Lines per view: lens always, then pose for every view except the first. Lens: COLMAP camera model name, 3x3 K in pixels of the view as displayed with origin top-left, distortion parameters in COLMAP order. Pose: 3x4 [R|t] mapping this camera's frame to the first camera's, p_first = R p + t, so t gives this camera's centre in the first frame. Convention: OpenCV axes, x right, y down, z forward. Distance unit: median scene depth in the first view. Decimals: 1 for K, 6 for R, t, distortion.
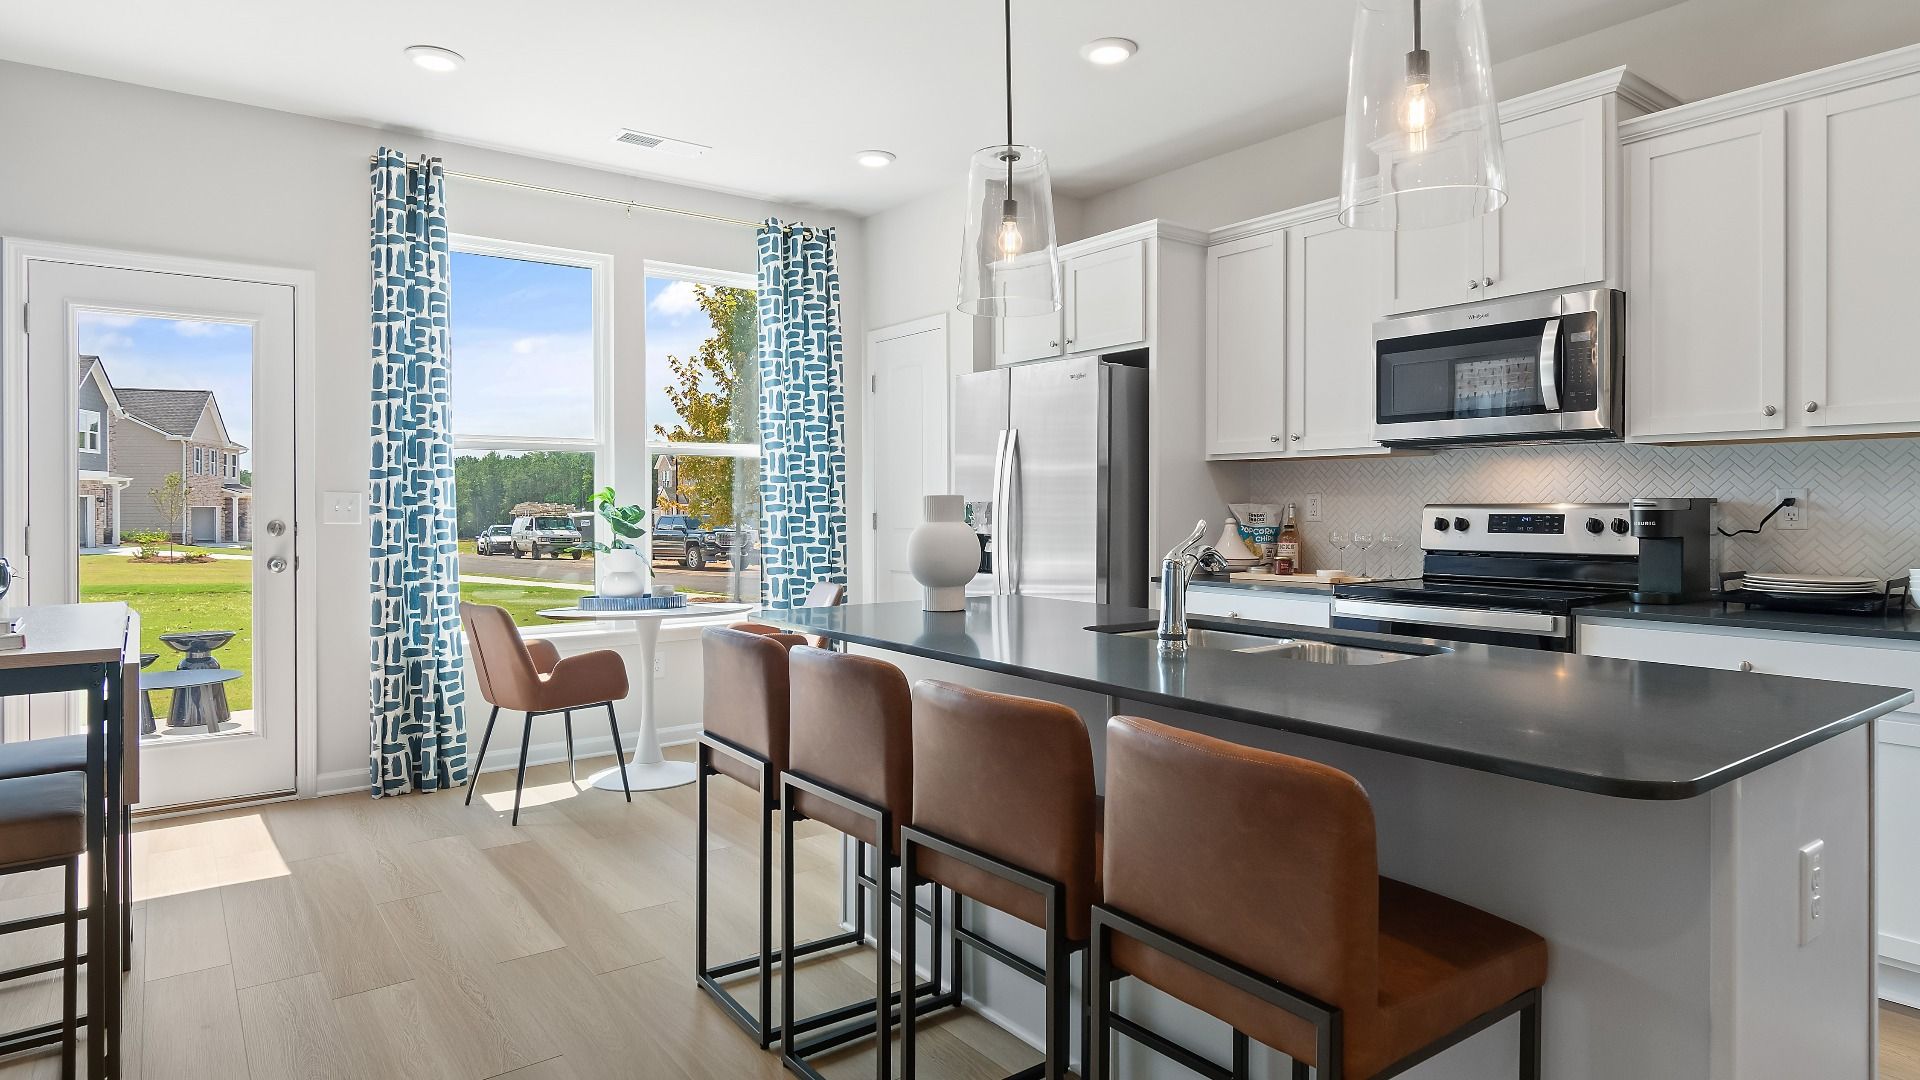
lens RADIAL K [[1054.1, 0, 961.5], [0, 1054.1, 515.4], [0, 0, 1]] dist [0.001397, 0.000179]
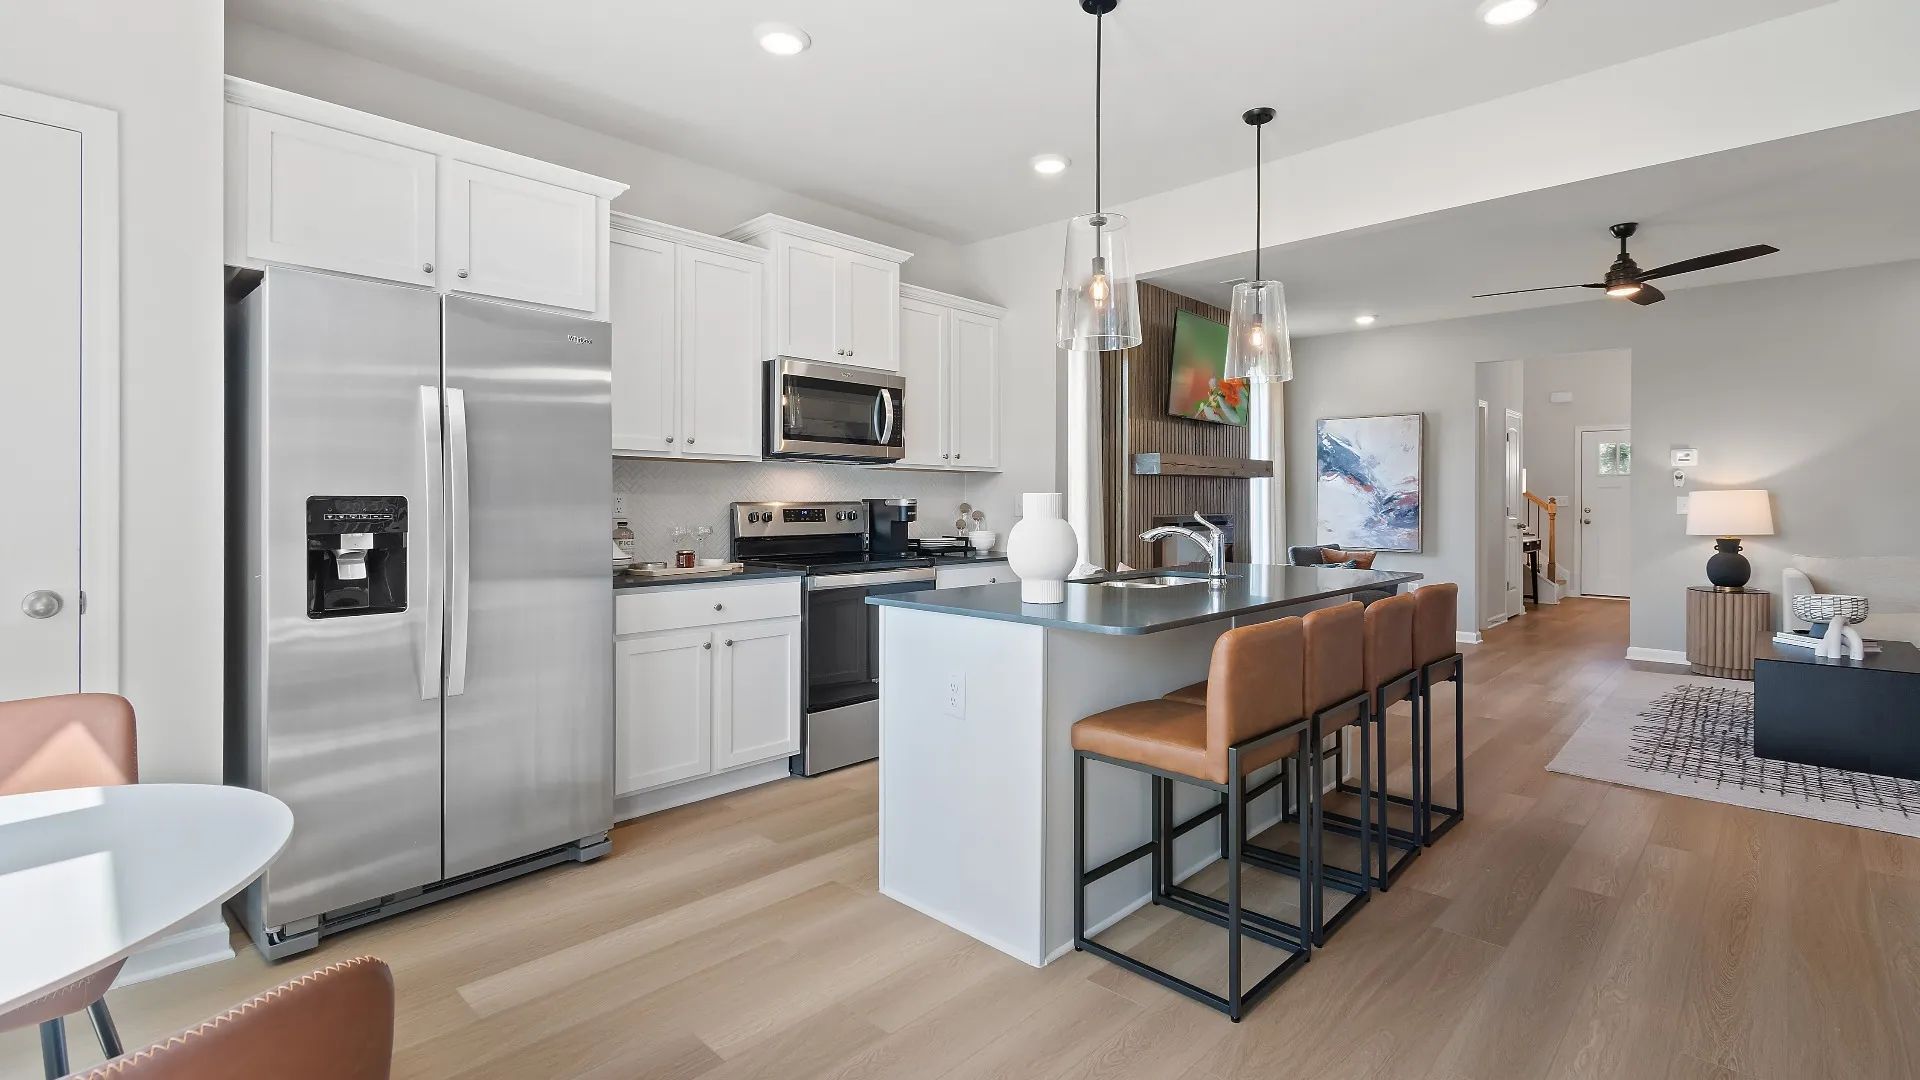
lens RADIAL K [[865.2, 0, 962.5], [0, 865.2, 510.9], [0, 0, 1]] dist [0.000060, 0.000020]
pose [[-0.159829, -0.004915, 0.987133, -0.669461], [0.010159, 0.999926, 0.006623, -0.004977], [-0.987092, 0.011087, -0.159767, 0.948674]]
